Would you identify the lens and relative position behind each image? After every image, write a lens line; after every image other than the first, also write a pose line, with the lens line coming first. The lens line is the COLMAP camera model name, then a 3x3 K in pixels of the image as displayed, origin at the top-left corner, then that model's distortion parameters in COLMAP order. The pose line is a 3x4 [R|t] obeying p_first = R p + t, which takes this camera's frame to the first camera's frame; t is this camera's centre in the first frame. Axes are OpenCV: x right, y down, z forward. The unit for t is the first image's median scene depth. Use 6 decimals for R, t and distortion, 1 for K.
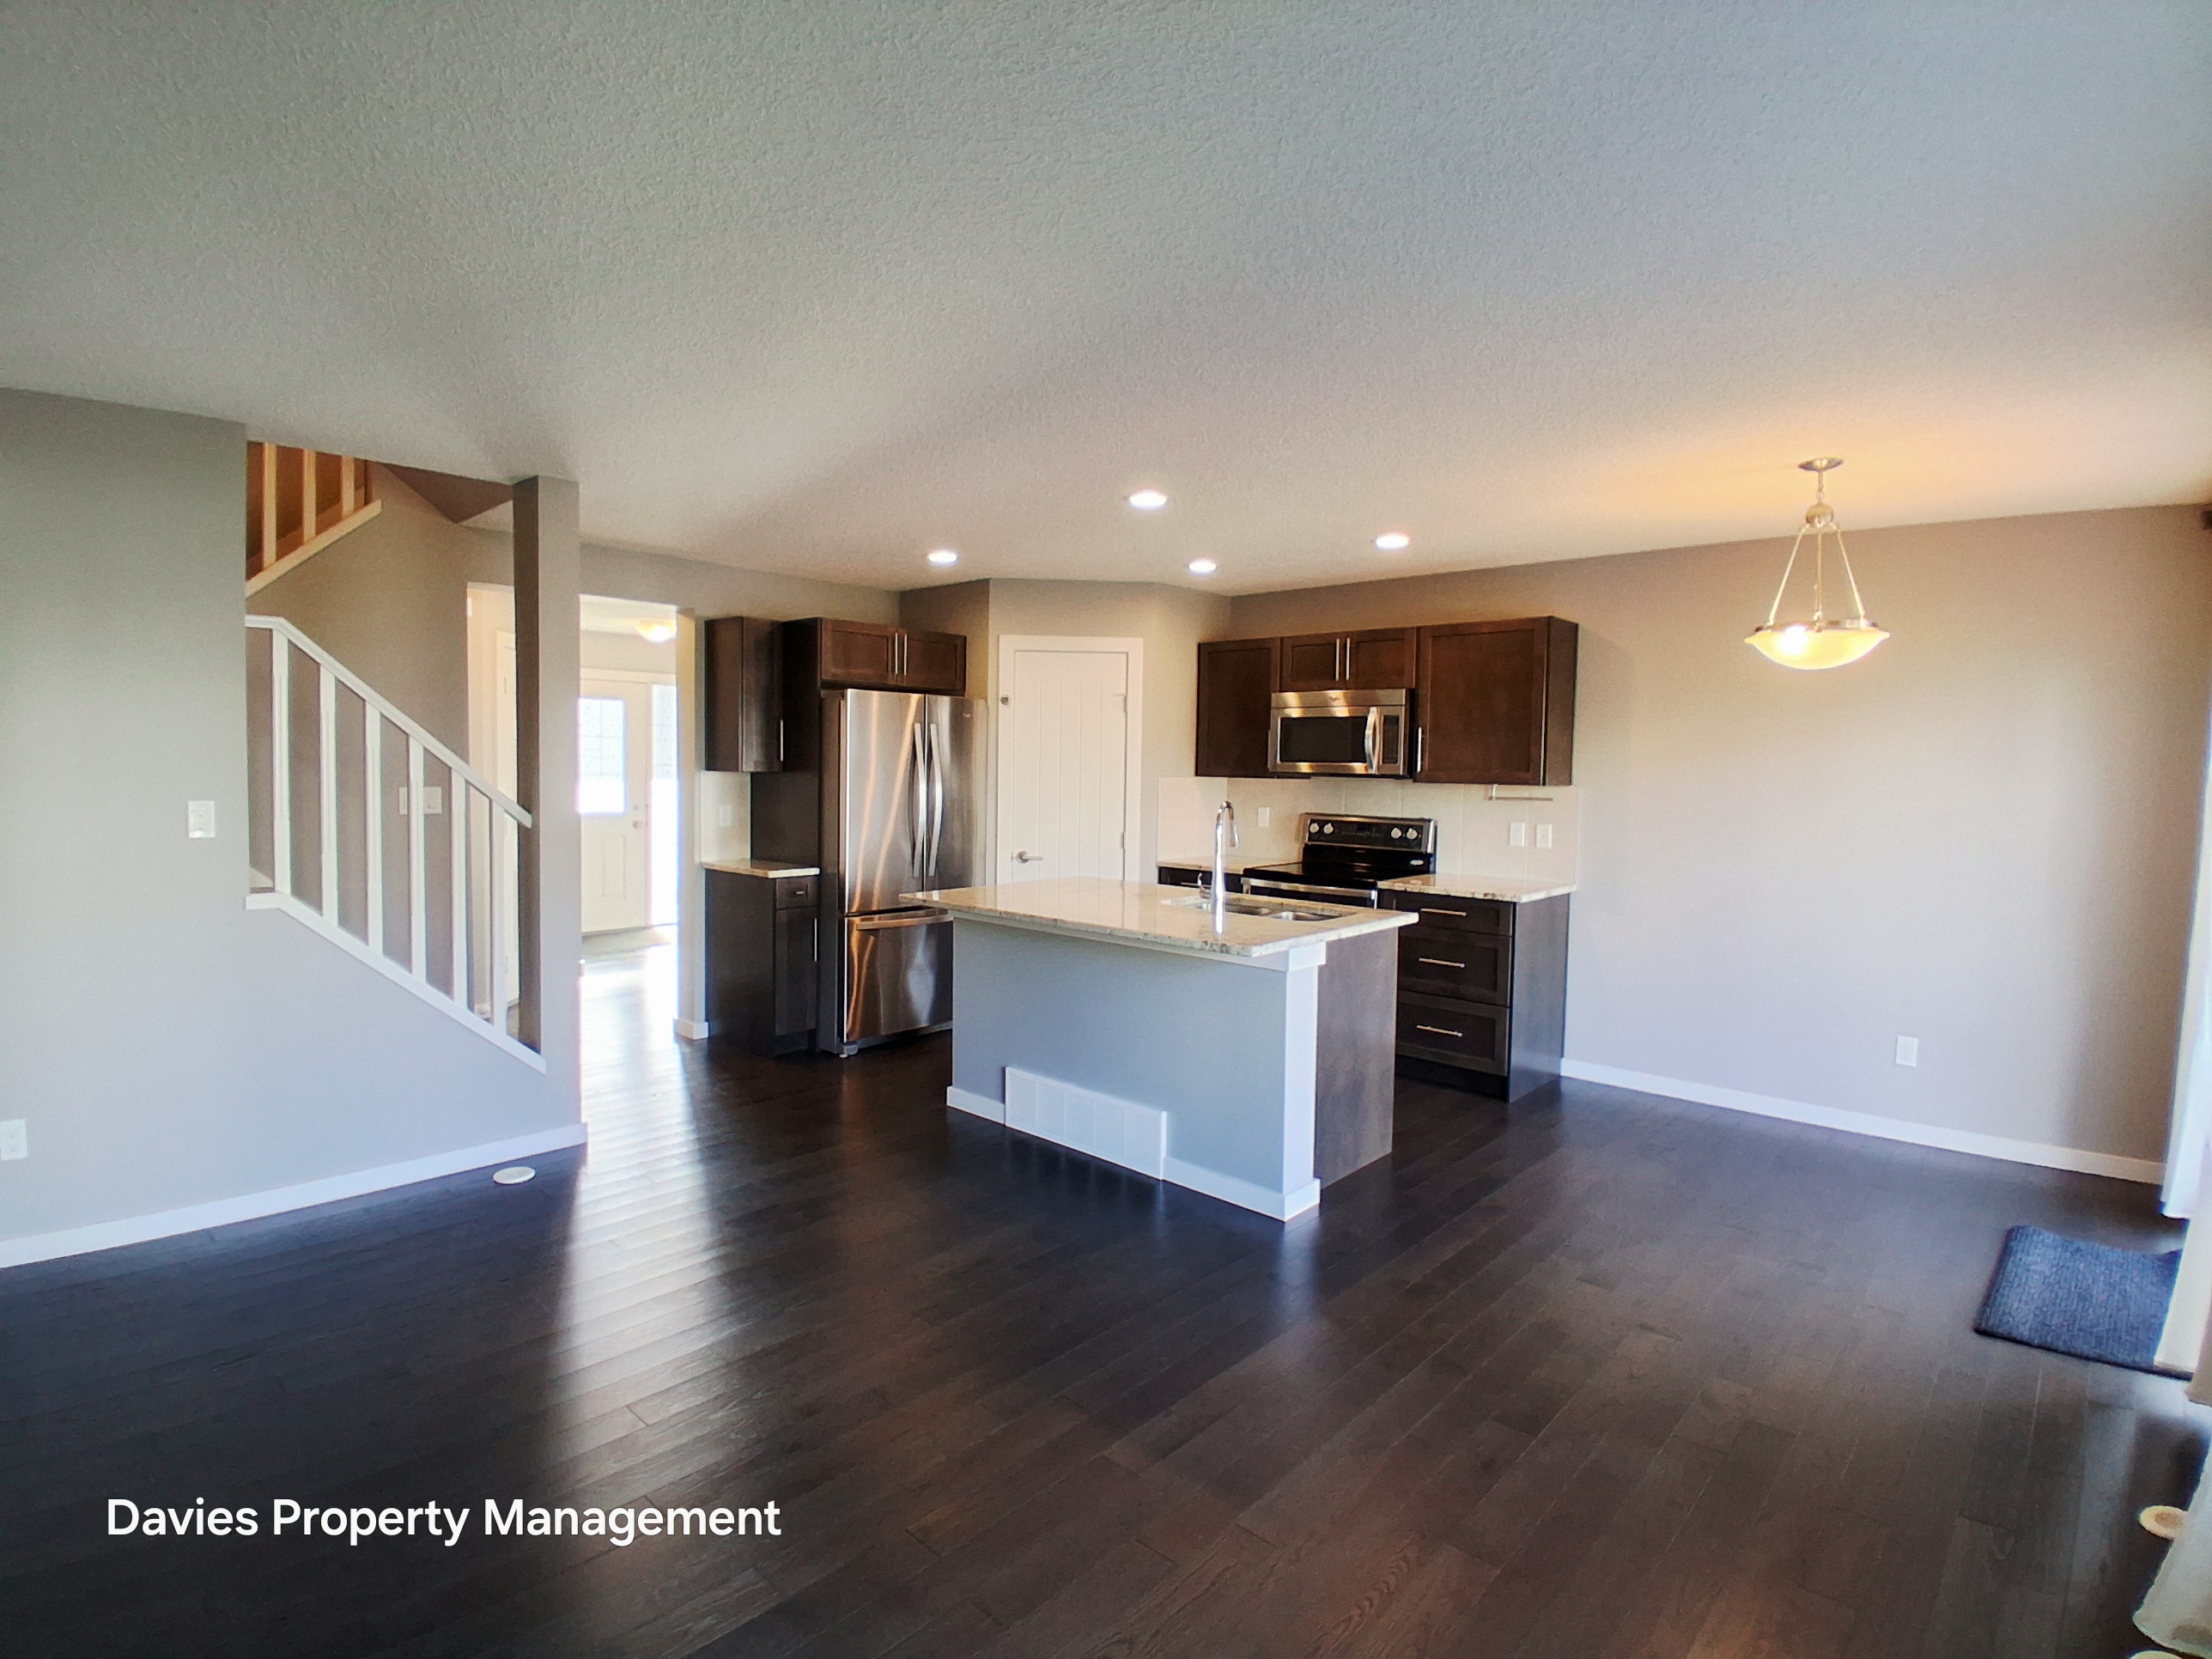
lens RADIAL K [[1122.8, 0, 1113.2], [0, 1122.8, 820.8], [0, 0, 1]] dist [-0.000114, -0.014003]
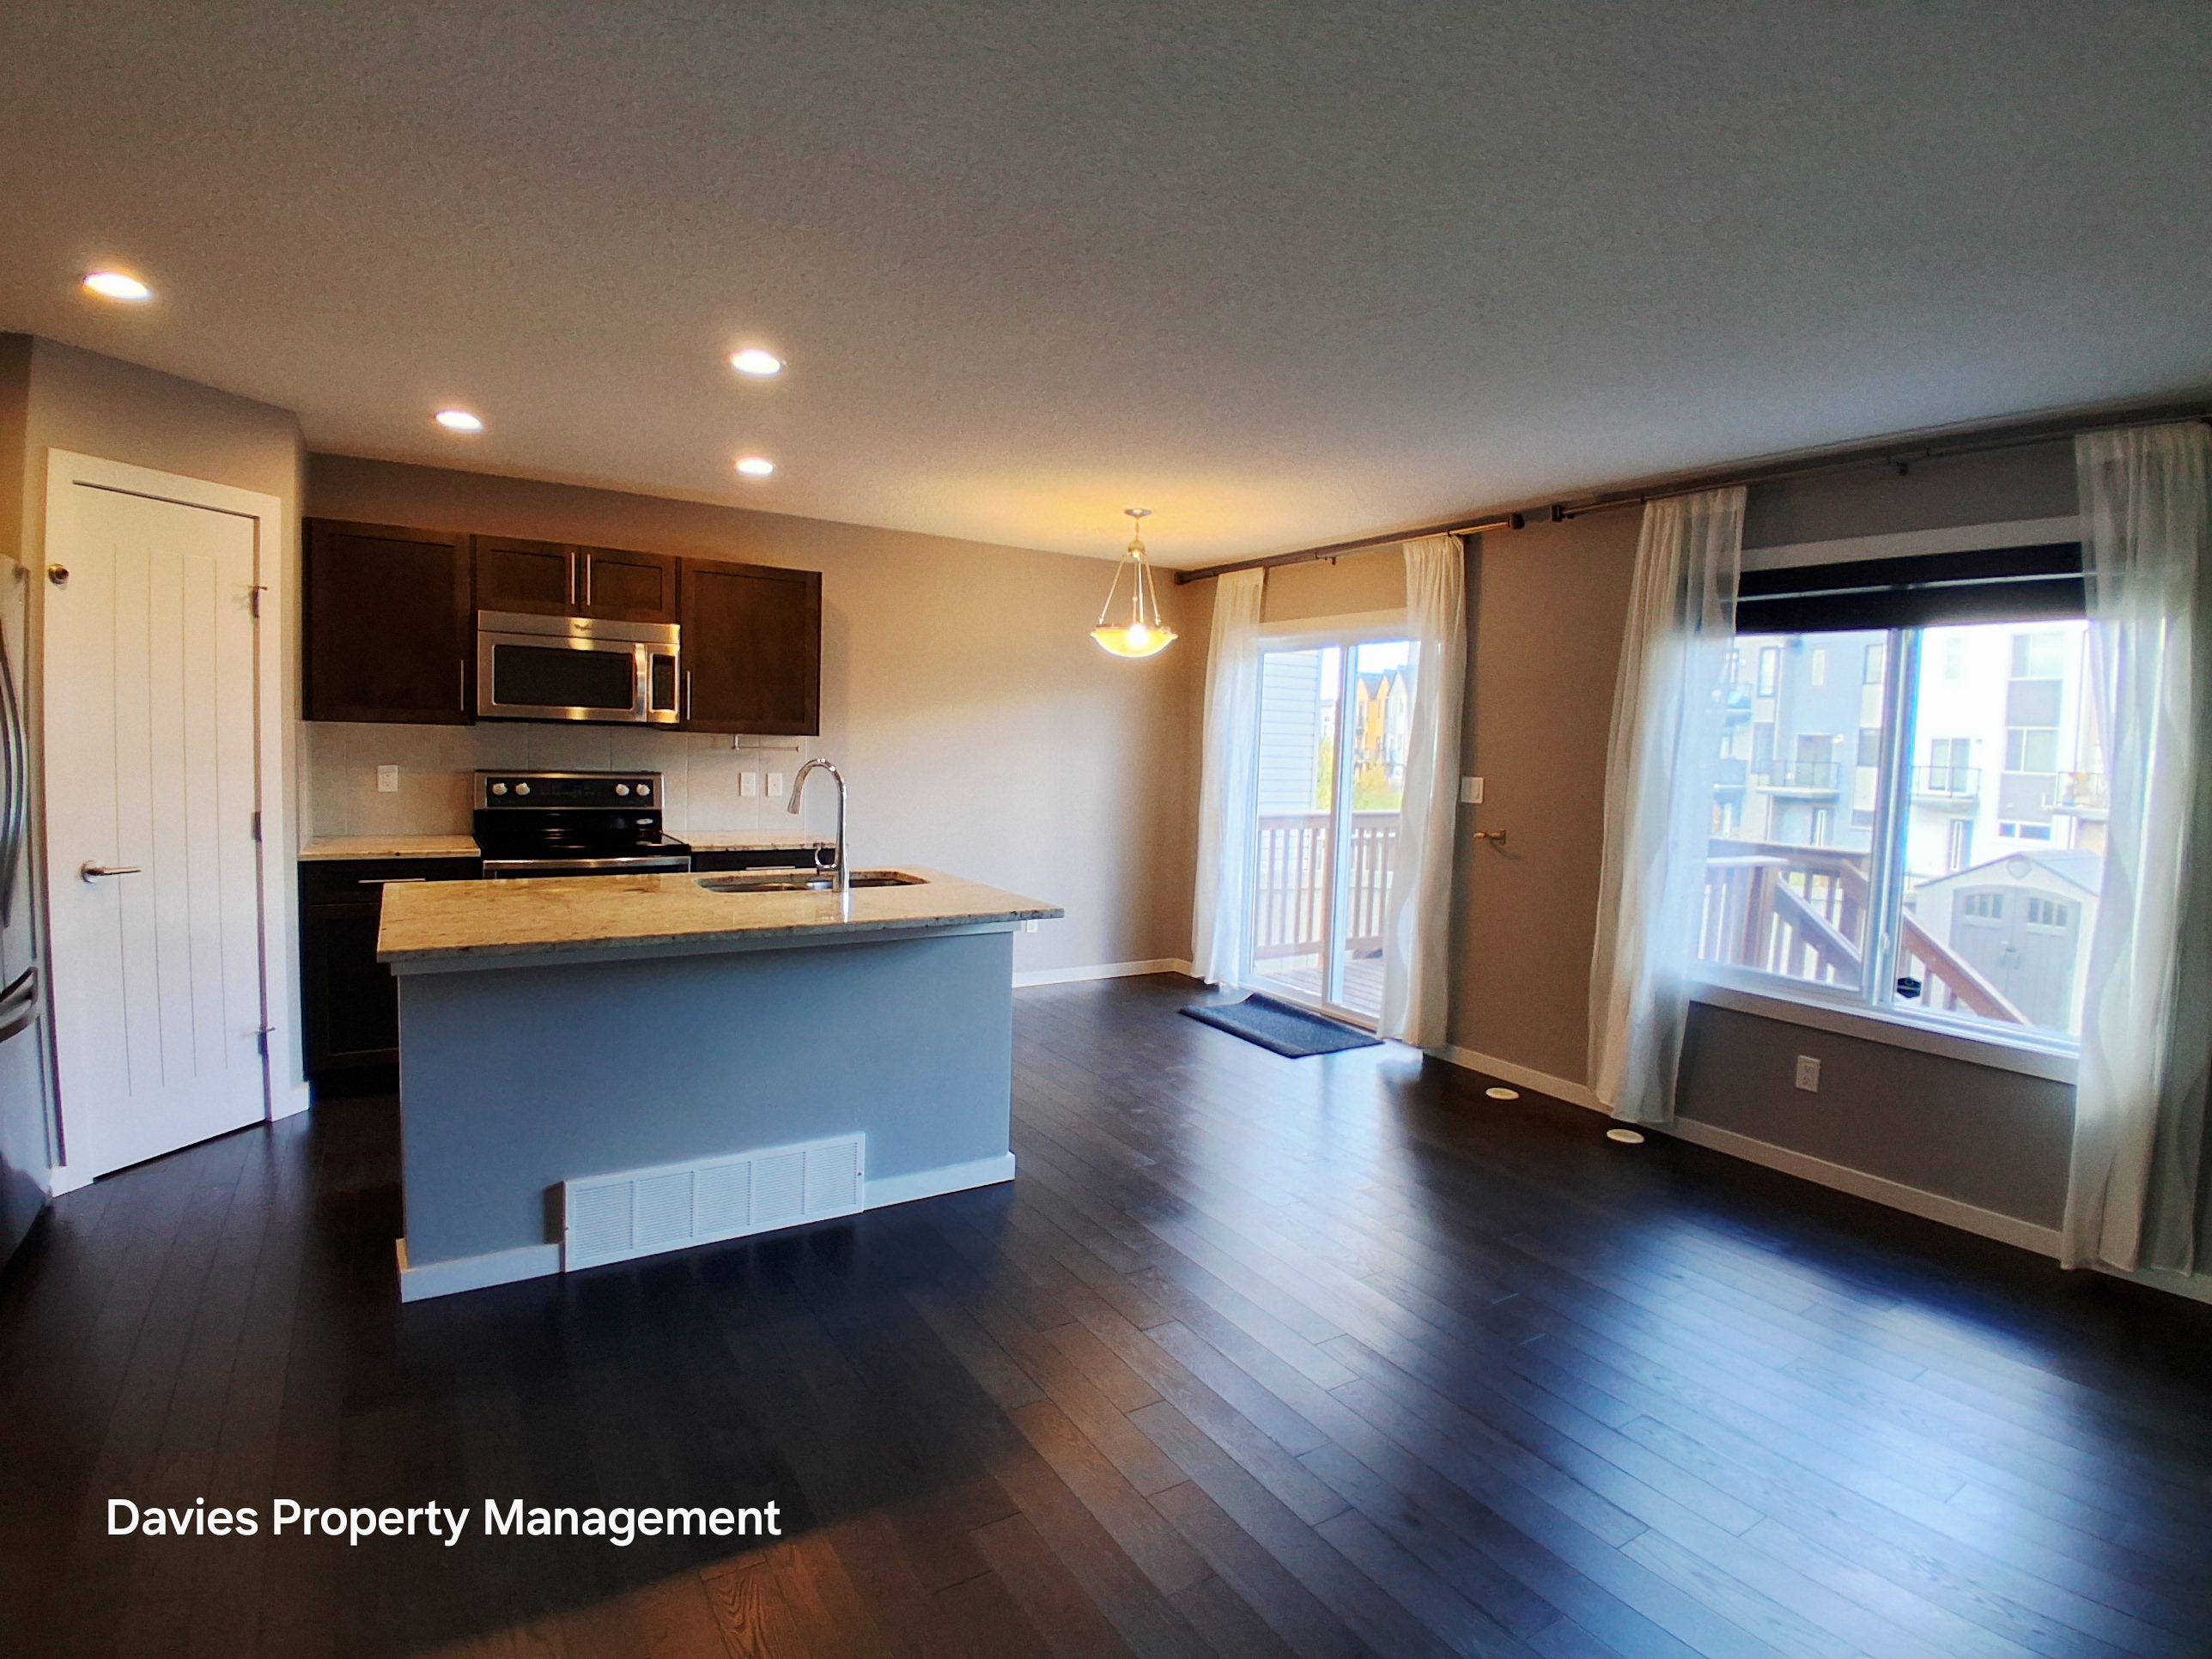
lens RADIAL K [[1122.8, 0, 1113.2], [0, 1122.8, 820.8], [0, 0, 1]] dist [-0.000114, -0.014003]
pose [[0.277048, -0.080789, 0.957454, -0.484546], [0.014956, 0.996701, 0.079773, -0.029124], [-0.960740, -0.007781, 0.277342, 0.409360]]
